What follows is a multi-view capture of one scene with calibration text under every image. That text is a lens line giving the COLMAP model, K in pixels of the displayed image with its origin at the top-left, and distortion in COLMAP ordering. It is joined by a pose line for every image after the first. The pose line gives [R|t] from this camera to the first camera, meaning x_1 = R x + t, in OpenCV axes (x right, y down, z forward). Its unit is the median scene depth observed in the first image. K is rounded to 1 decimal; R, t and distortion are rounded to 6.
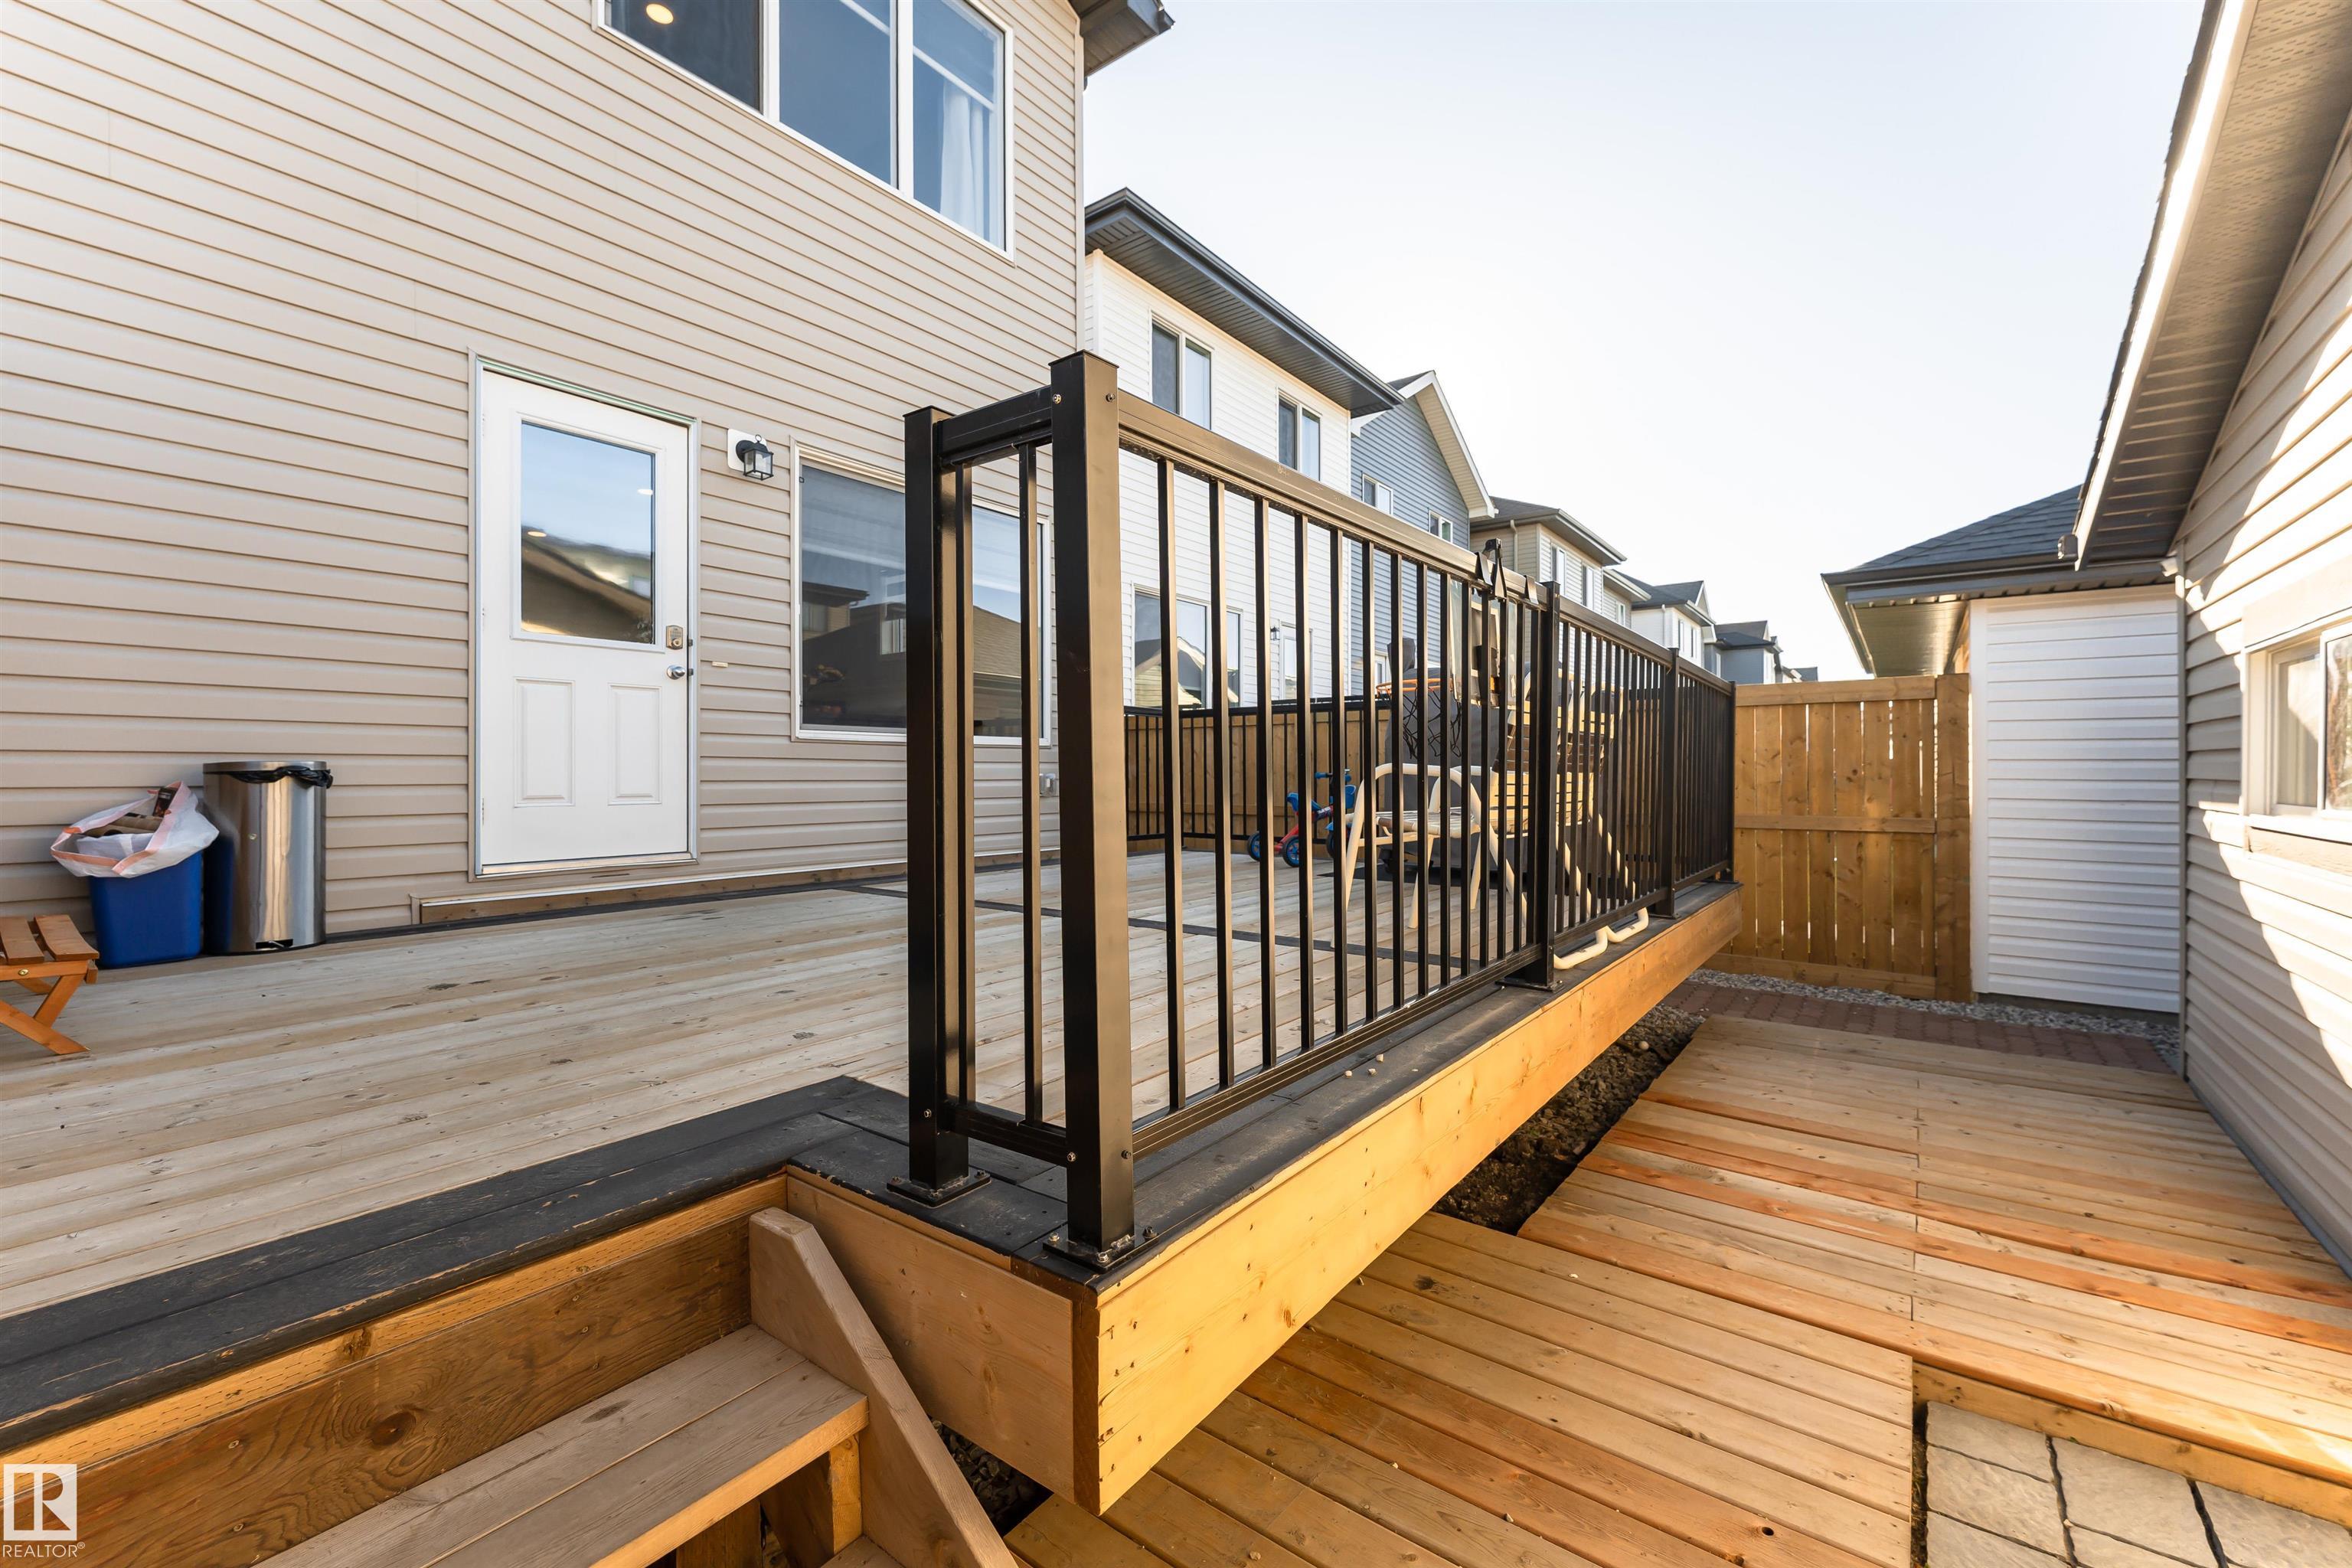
lens RADIAL K [[951.3, 0, 1171.5], [0, 951.3, 767.1], [0, 0, 1]] dist [0.000121, 0.000497]
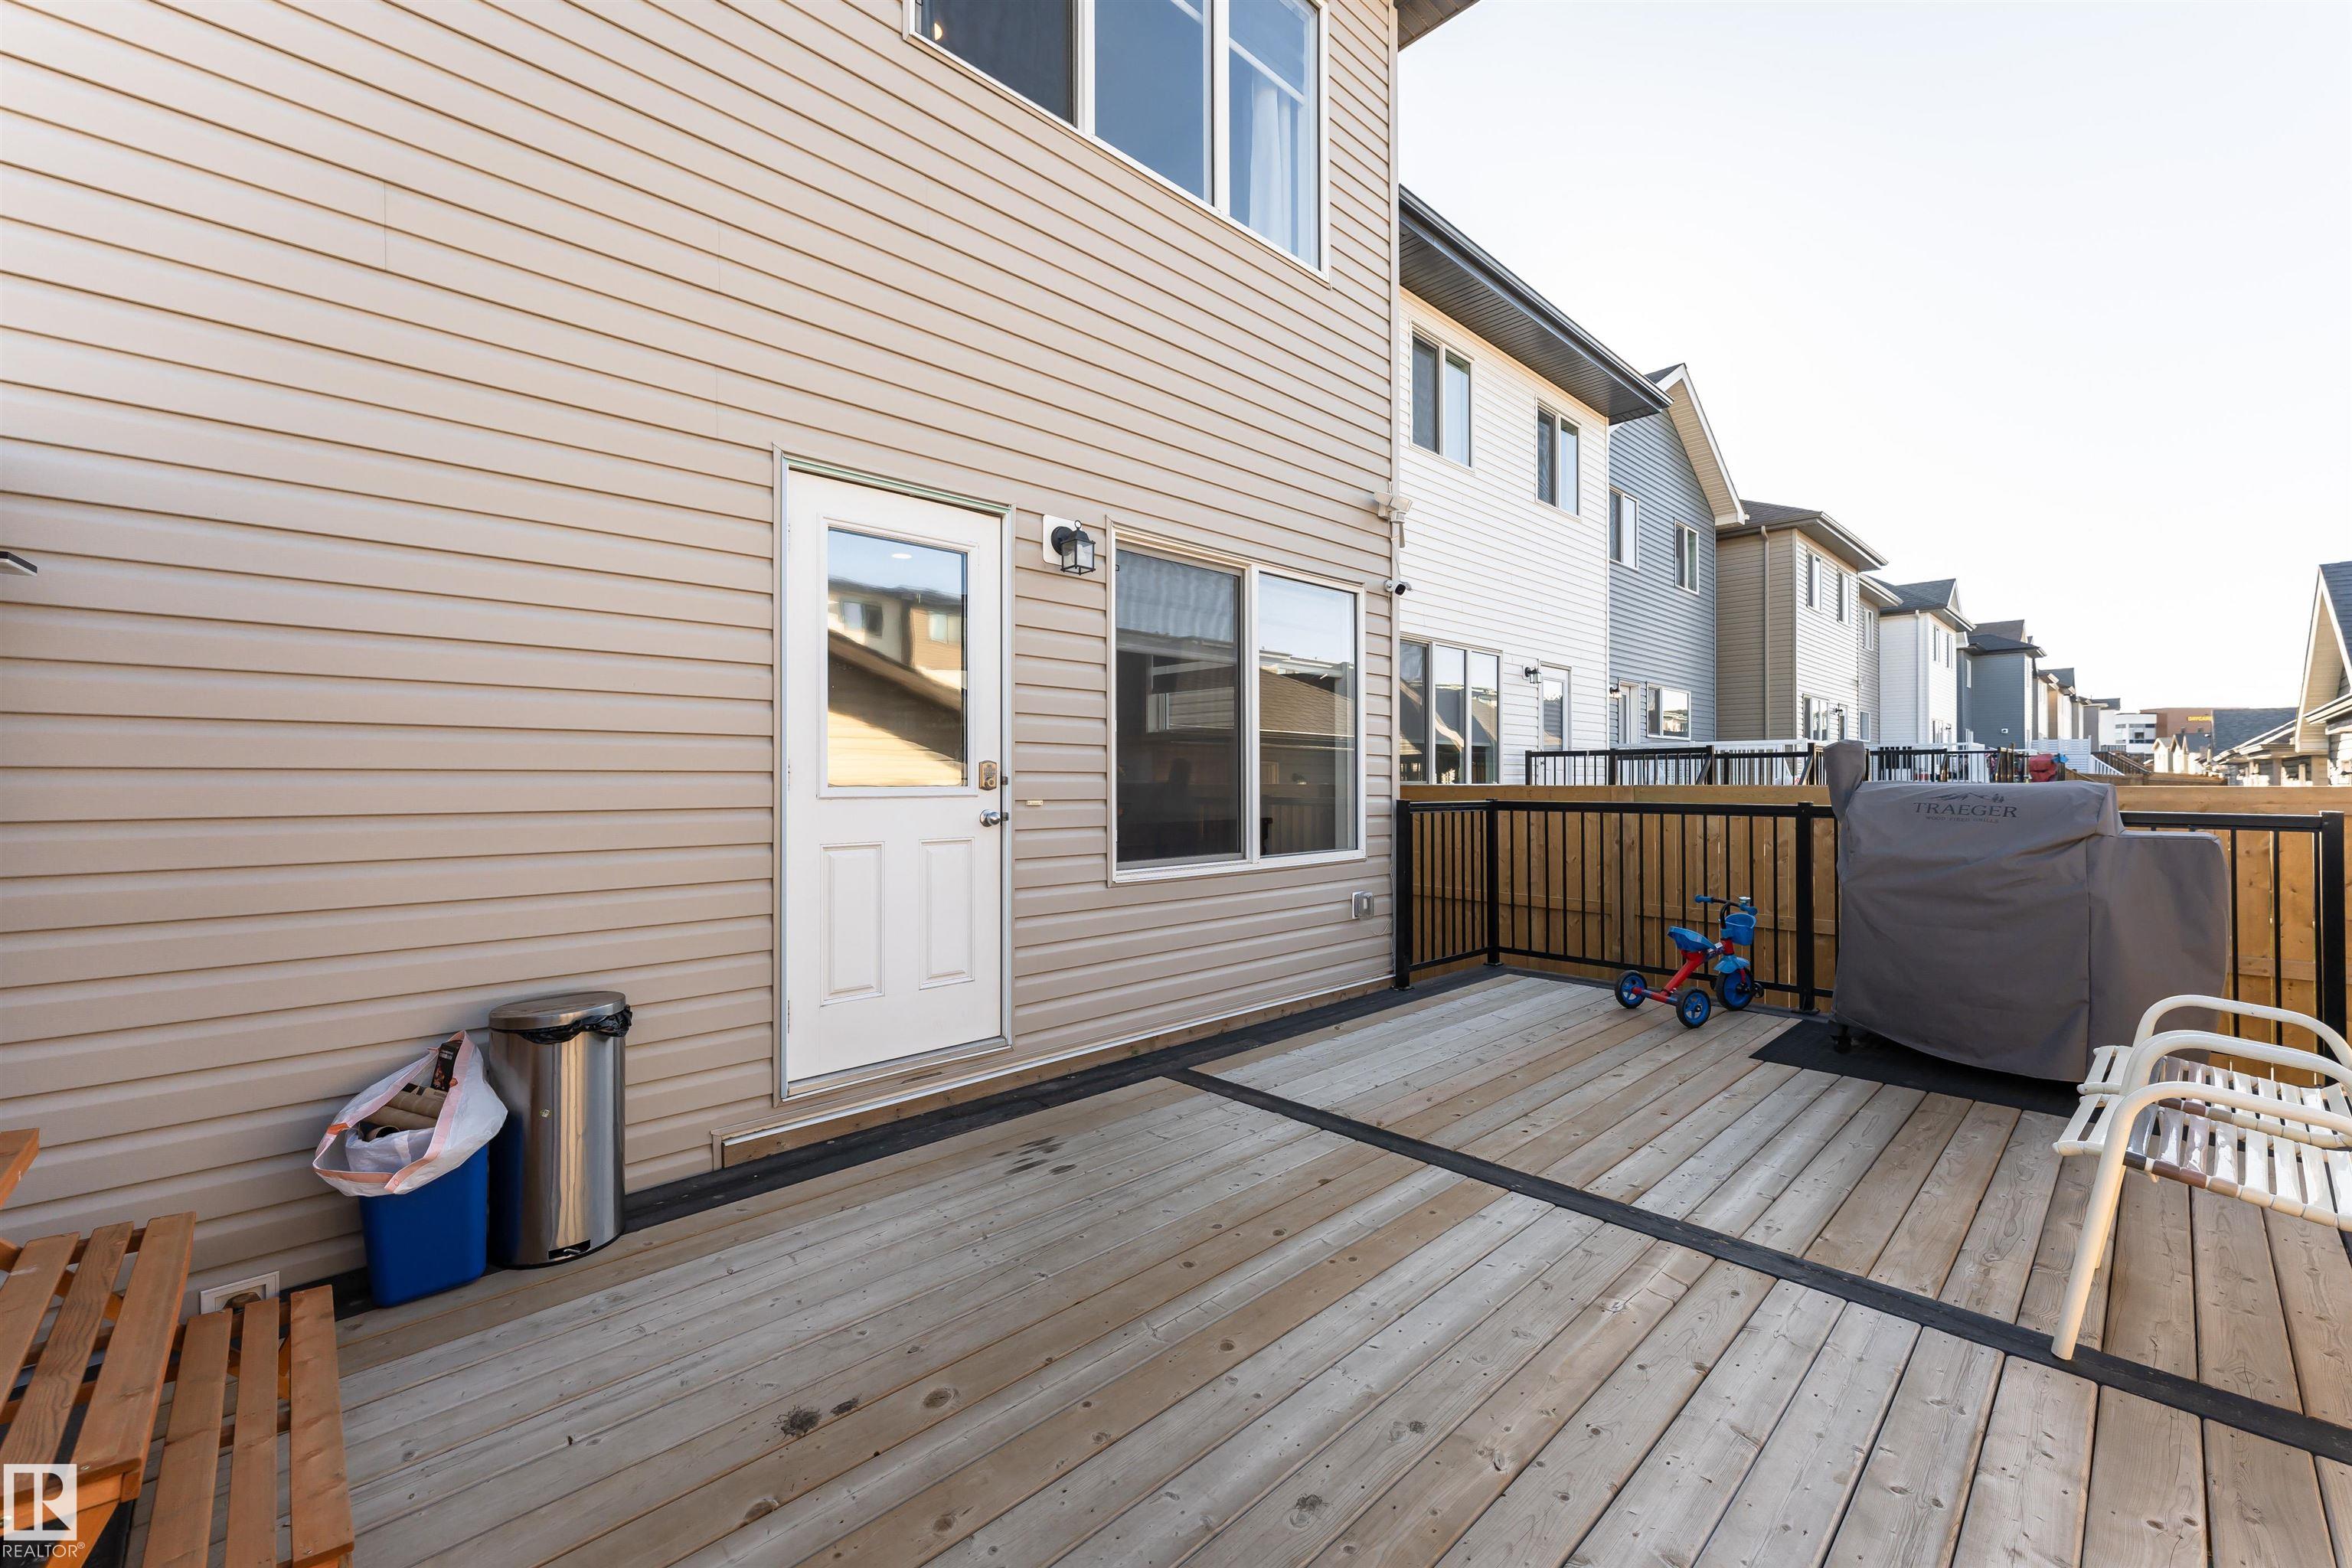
lens RADIAL K [[951.3, 0, 1194.0], [0, 951.3, 788.2], [0, 0, 1]] dist [0.000121, 0.000497]
pose [[0.988249, 0.010209, -0.152513, -0.207980], [-0.008350, 0.999883, 0.012826, -0.129474], [0.152626, -0.011402, 0.988218, 0.201840]]
